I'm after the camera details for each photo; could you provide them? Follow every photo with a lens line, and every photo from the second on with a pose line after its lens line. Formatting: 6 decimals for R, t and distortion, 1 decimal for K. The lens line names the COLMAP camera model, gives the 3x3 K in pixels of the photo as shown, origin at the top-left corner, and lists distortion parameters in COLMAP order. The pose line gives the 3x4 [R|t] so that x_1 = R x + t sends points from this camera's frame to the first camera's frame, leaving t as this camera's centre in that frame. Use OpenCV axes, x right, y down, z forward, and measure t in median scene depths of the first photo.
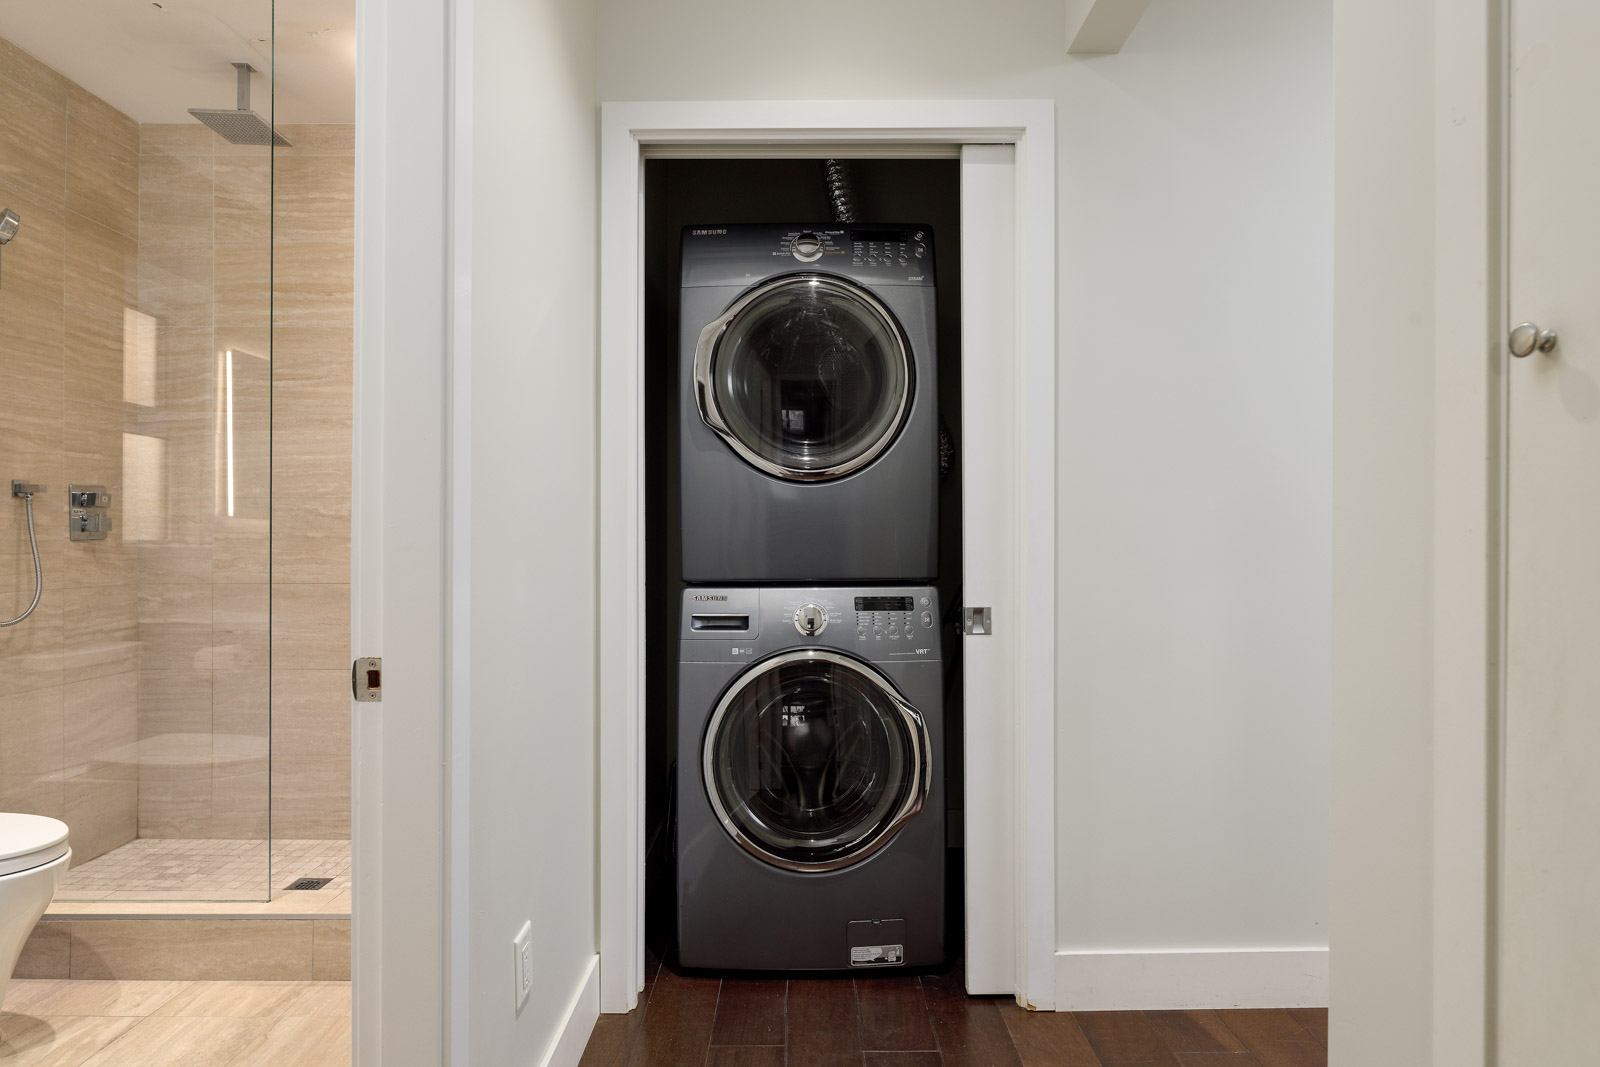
lens RADIAL K [[849.7, 0, 800.7], [0, 849.7, 540.7], [0, 0, 1]] dist [-0.001182, -0.000634]
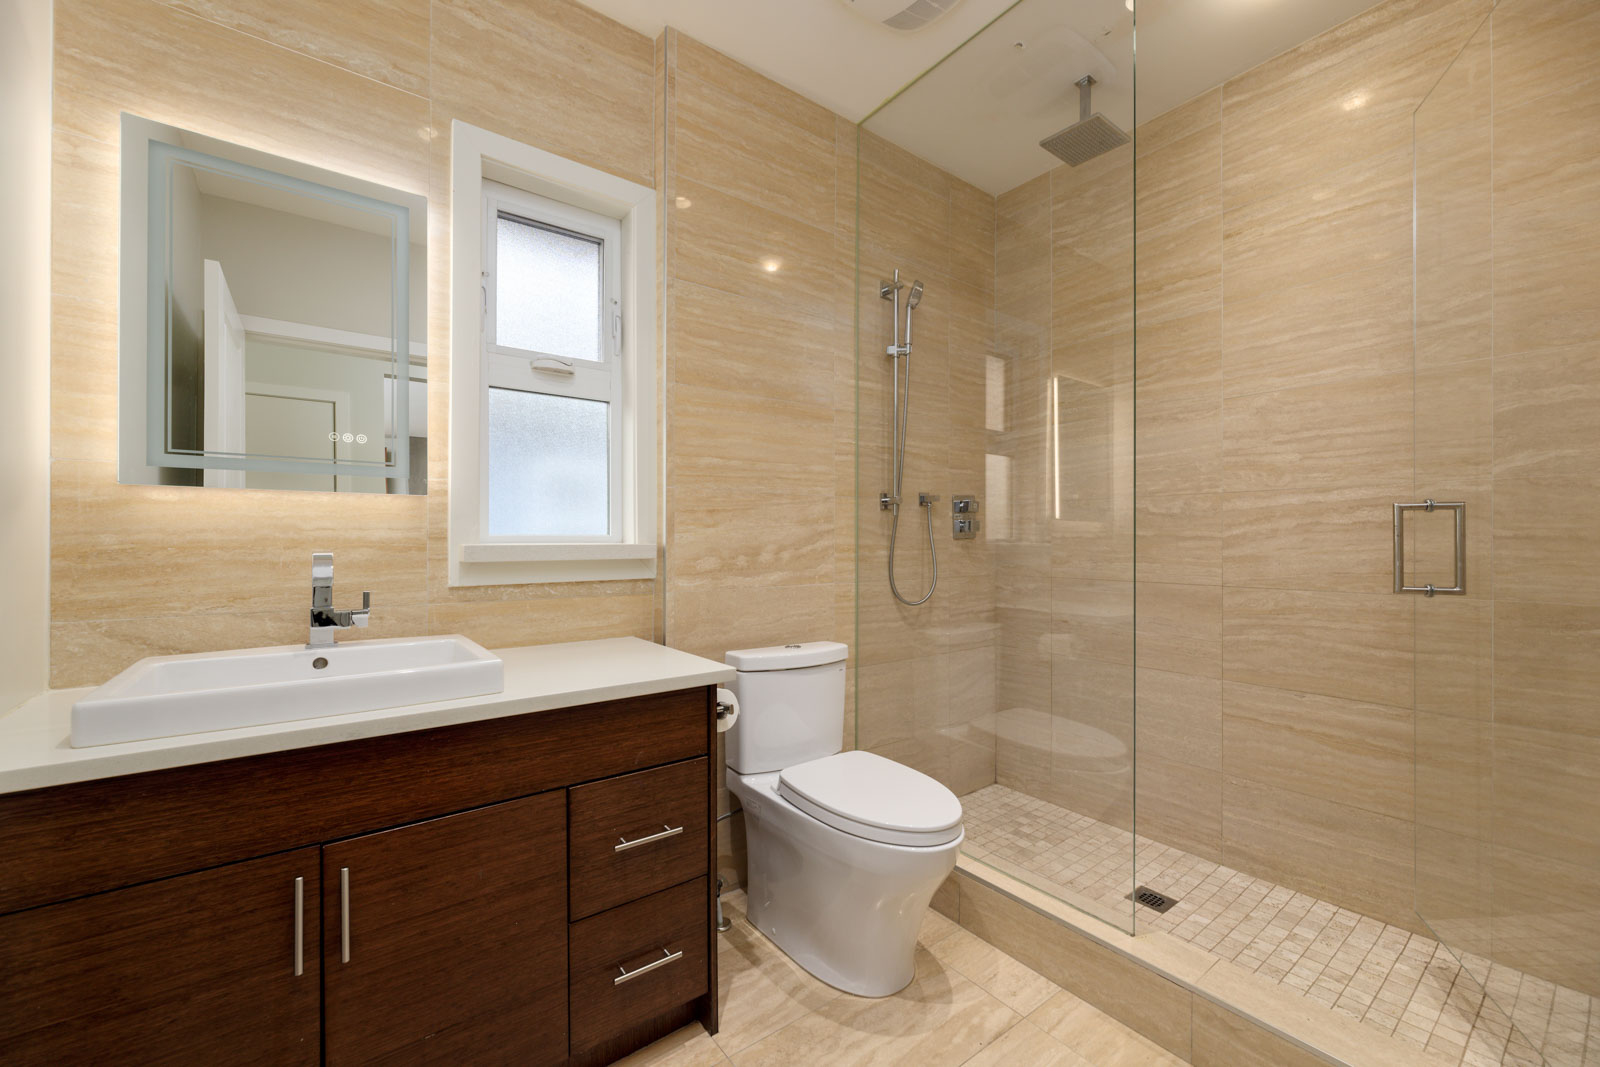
lens RADIAL K [[636.4, 0, 800.0], [0, 636.4, 533.5], [0, 0, 1]] dist [0.000030, 0.000039]
pose [[0.600587, -0.007384, -0.799525, -0.229727], [0.001102, 0.999964, -0.008407, -0.001059], [0.799559, 0.004169, 0.600573, 0.237831]]
